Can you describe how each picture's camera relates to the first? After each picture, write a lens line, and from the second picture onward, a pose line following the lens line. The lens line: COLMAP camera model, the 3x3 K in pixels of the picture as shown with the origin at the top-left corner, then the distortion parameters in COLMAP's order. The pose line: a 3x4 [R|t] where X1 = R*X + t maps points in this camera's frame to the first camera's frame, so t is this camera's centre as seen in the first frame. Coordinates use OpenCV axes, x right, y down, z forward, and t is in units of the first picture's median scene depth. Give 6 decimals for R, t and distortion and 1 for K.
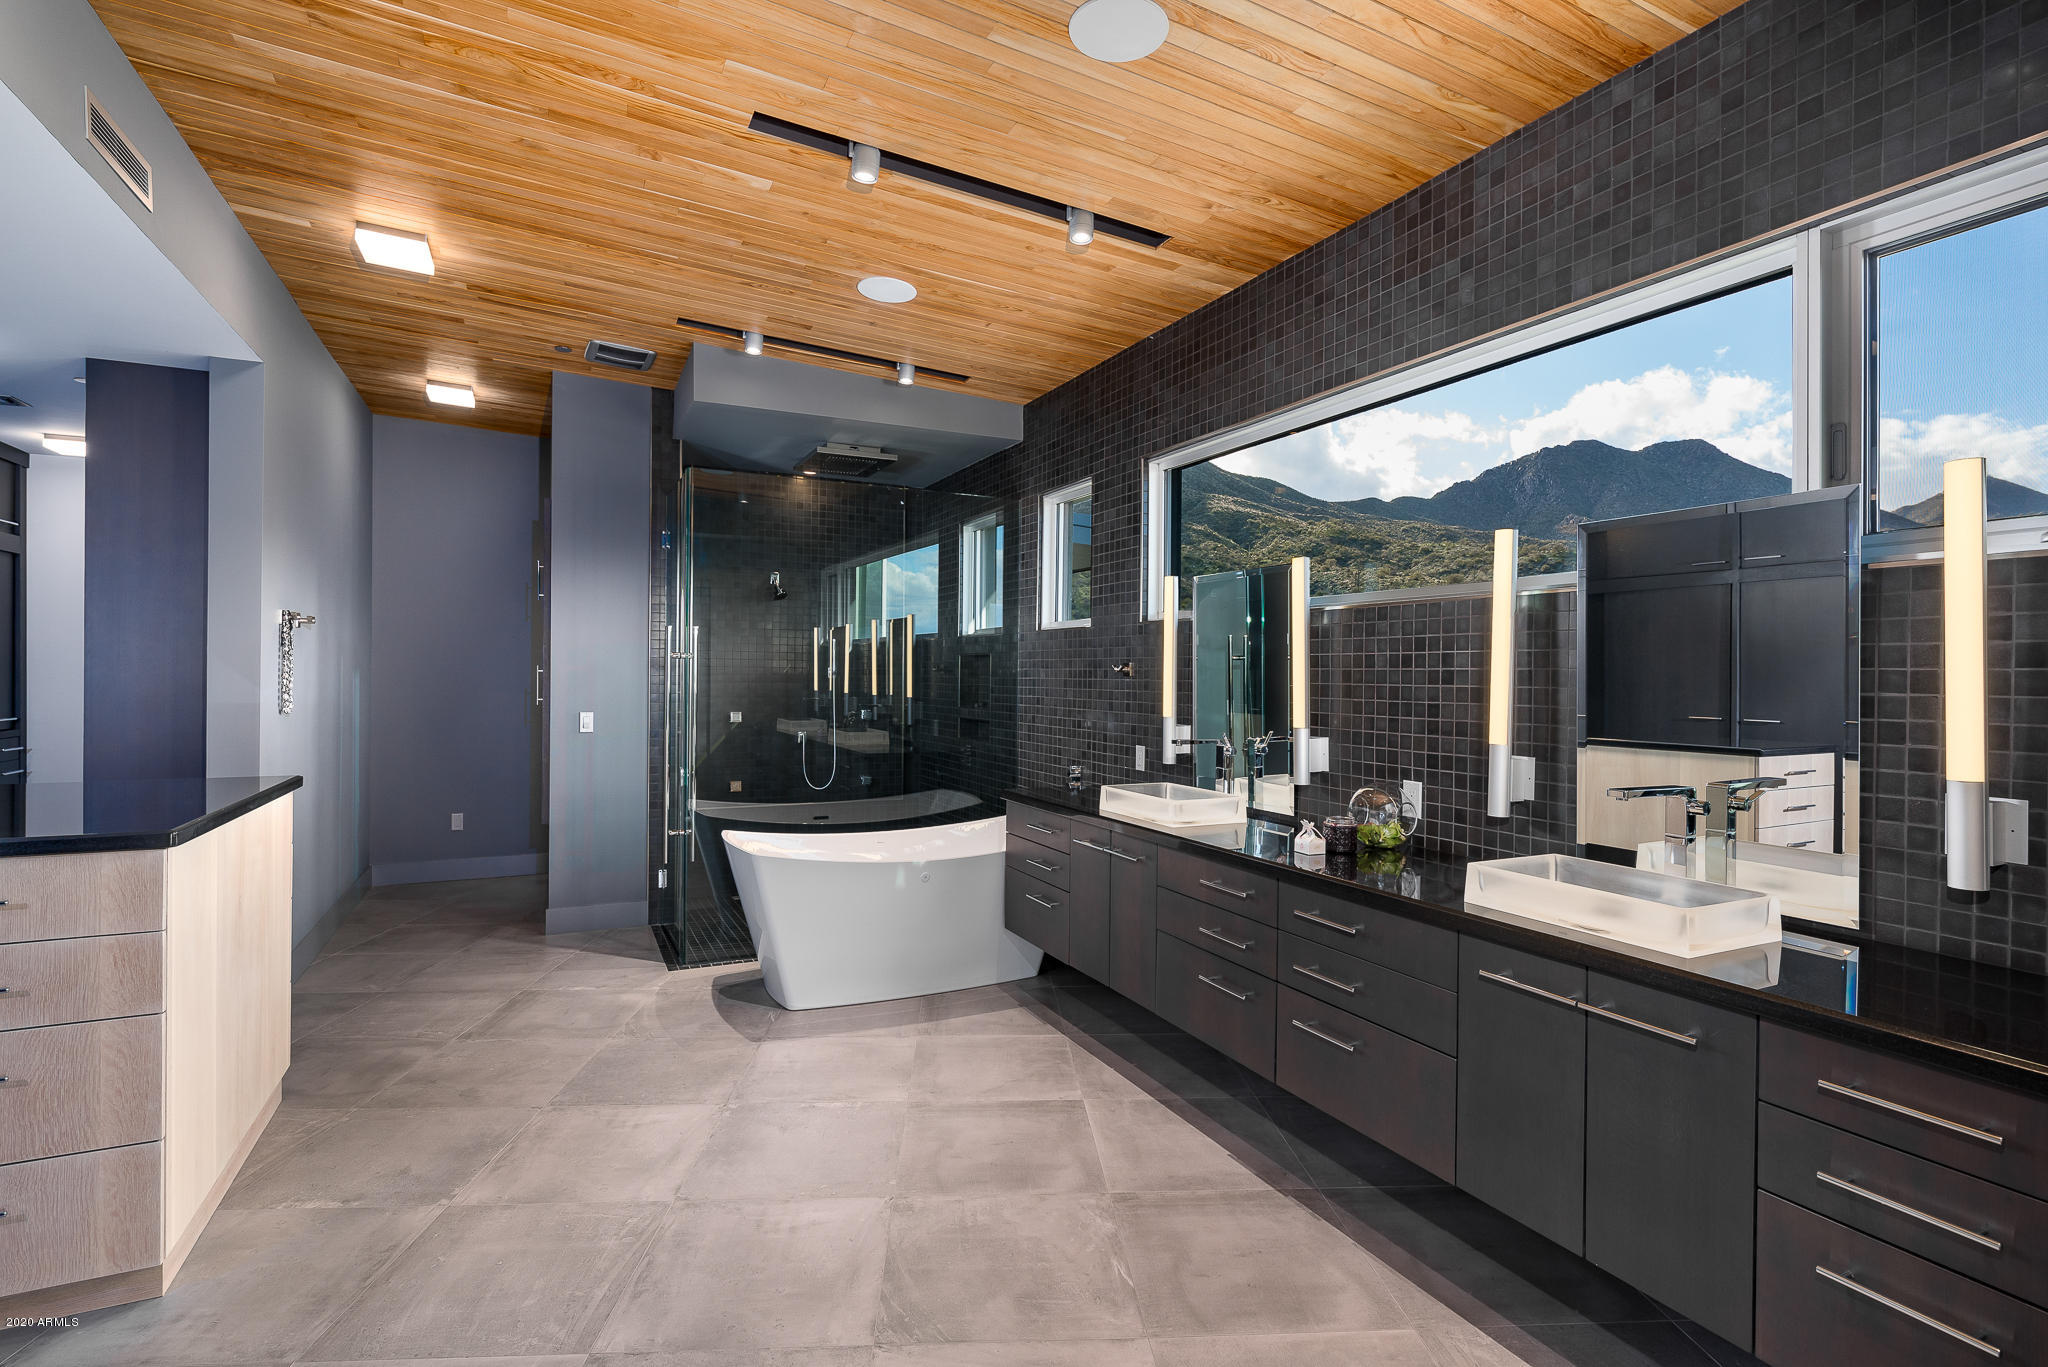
lens RADIAL K [[965.8, 0, 1025.9], [0, 965.8, 674.3], [0, 0, 1]] dist [-0.001887, -0.000485]
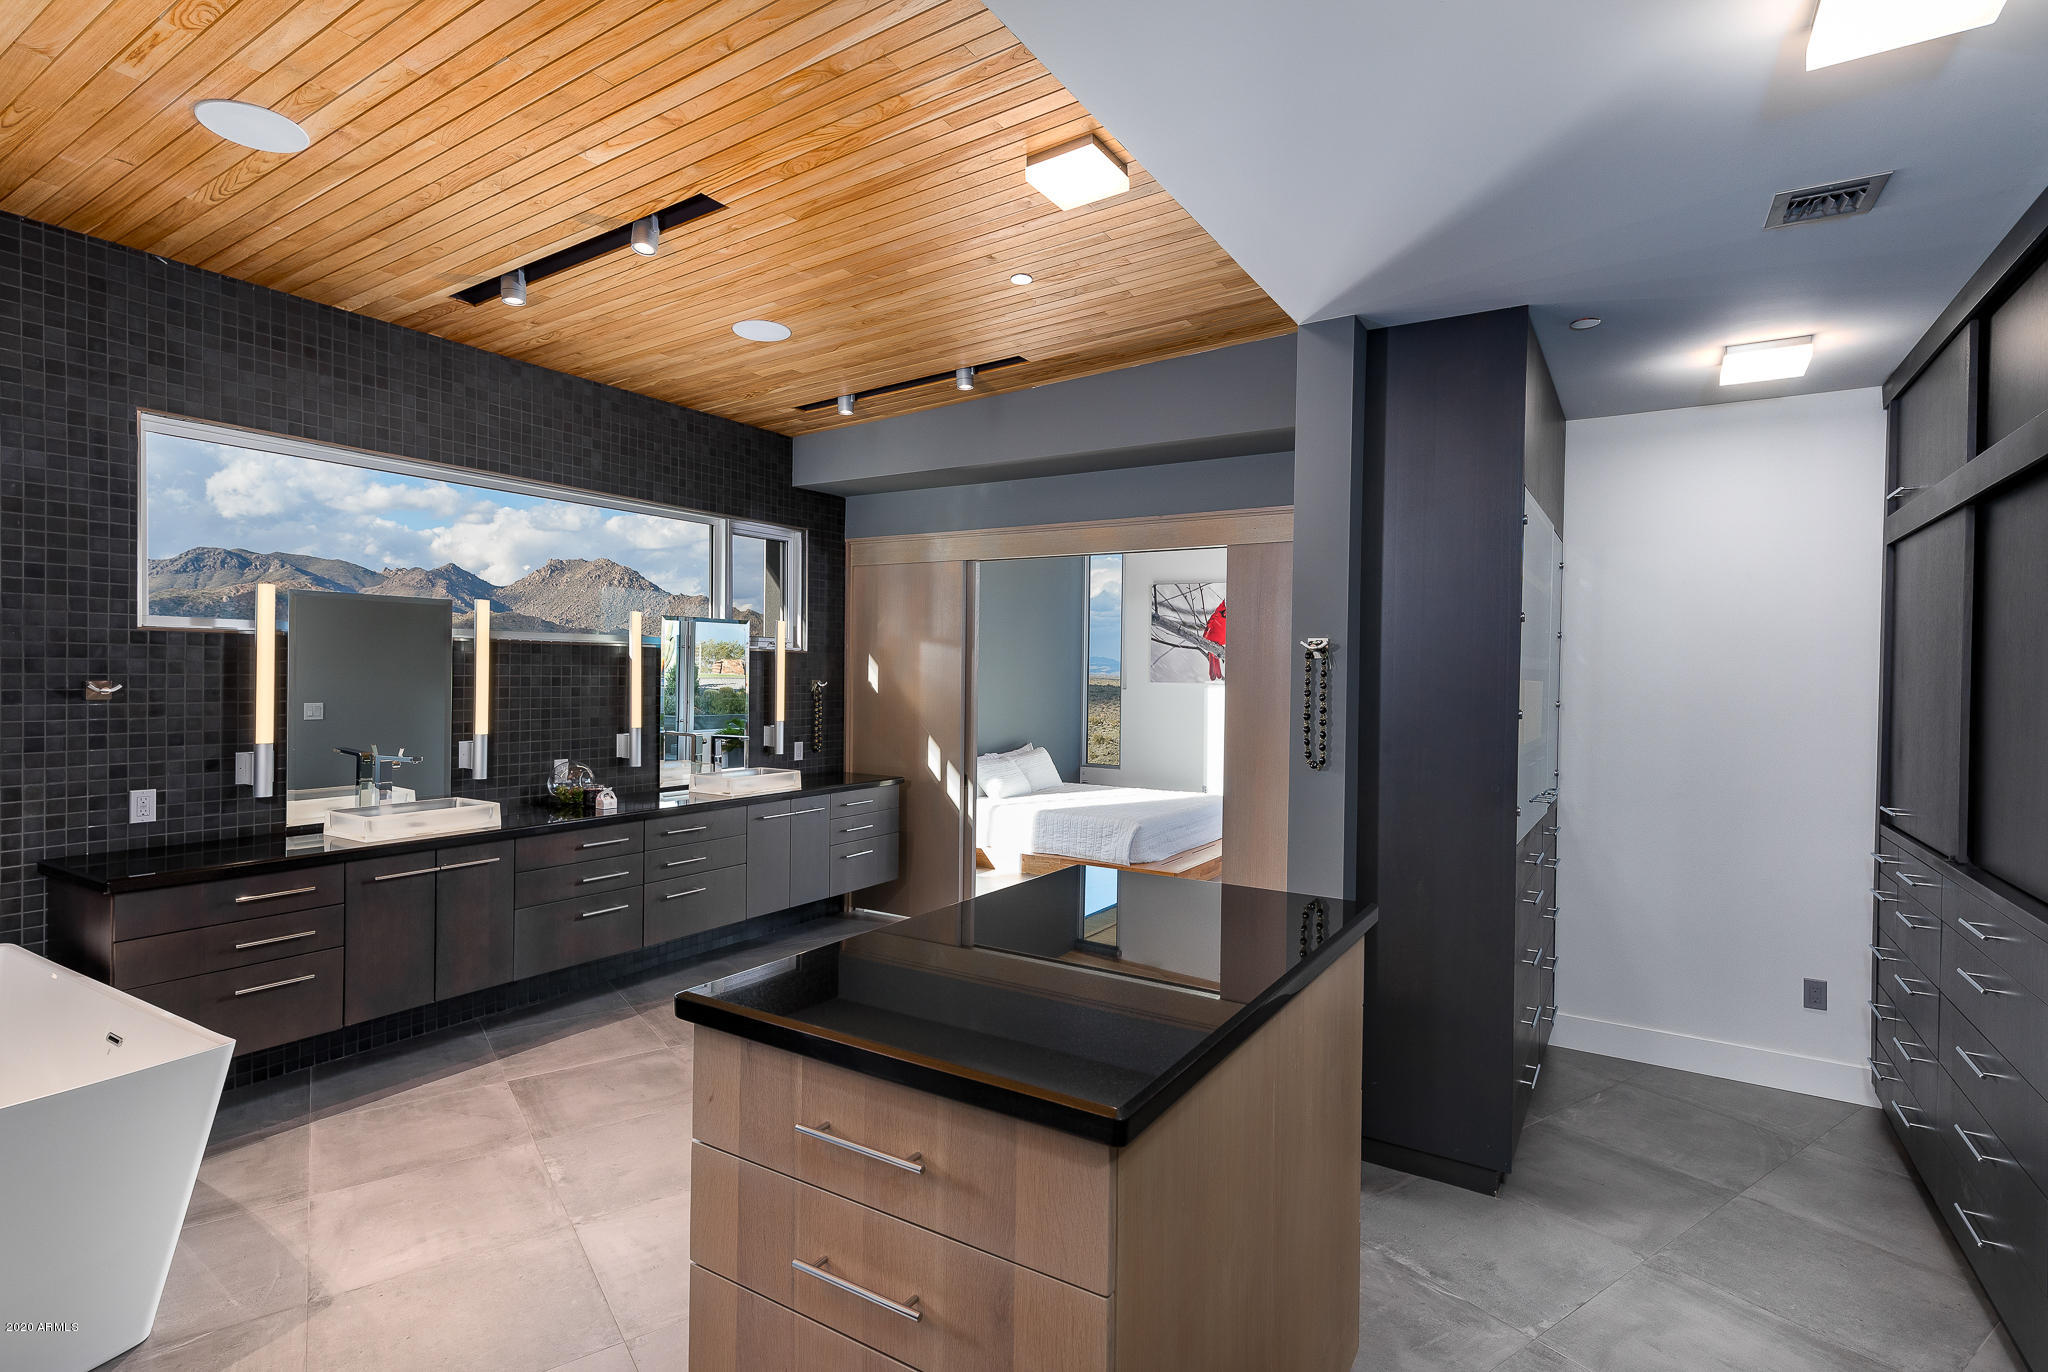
lens RADIAL K [[965.8, 0, 1025.9], [0, 965.8, 676.8], [0, 0, 1]] dist [-0.001887, -0.000485]
pose [[-0.524484, -0.018178, 0.851226, -1.185240], [-0.015764, 0.999808, 0.011638, -0.046436], [-0.851274, -0.007315, -0.524670, 1.074146]]
